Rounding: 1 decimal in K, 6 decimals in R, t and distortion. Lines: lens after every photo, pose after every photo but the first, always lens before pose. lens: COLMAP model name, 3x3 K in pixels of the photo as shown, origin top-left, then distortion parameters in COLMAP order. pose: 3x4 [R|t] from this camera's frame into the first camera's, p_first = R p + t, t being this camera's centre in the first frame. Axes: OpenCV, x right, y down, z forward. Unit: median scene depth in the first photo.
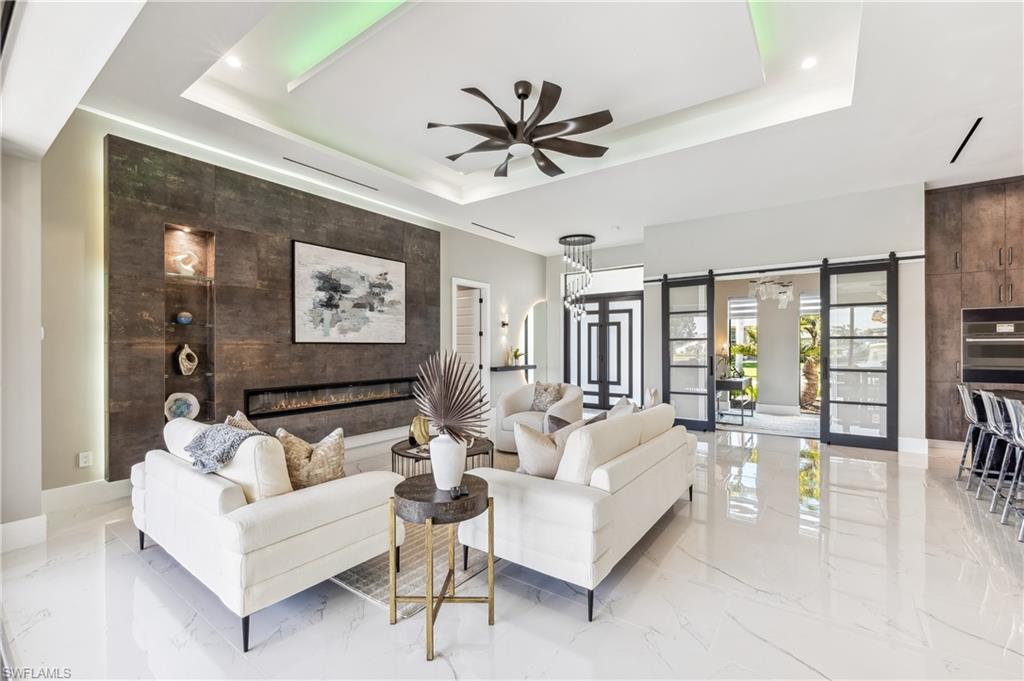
lens RADIAL K [[431.2, 0, 510.6], [0, 431.2, 344.0], [0, 0, 1]] dist [0.001353, 0.000342]
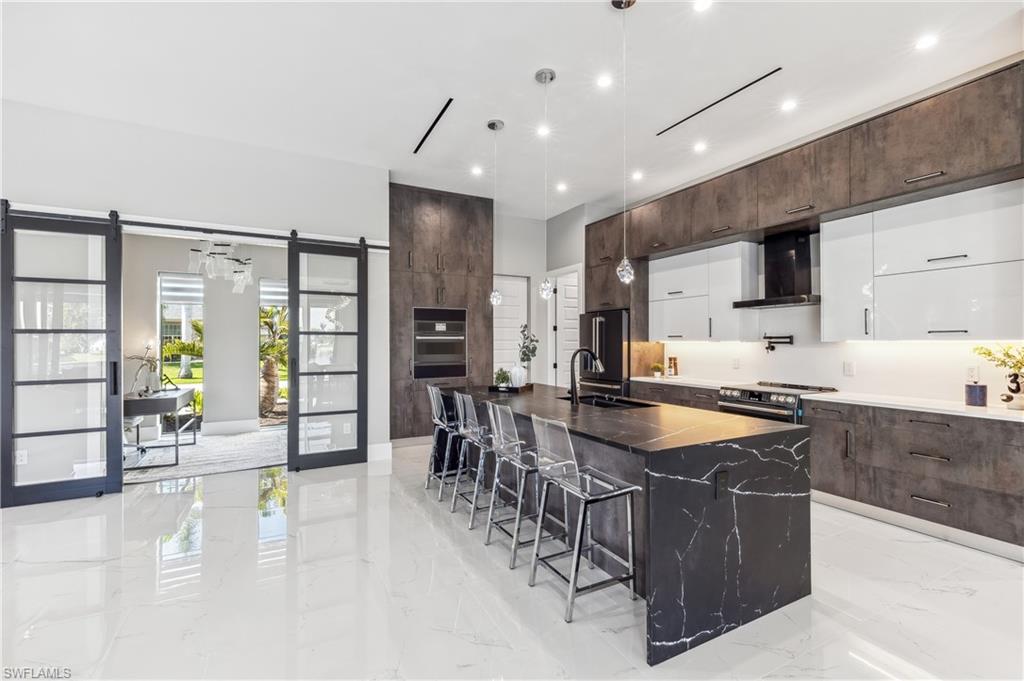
lens RADIAL K [[431.2, 0, 510.6], [0, 431.2, 344.0], [0, 0, 1]] dist [0.001353, 0.000342]
pose [[0.430440, -0.002491, 0.902616, 0.204399], [-0.005134, 0.999973, 0.005208, -0.000429], [-0.902605, -0.006875, 0.430416, 0.324987]]
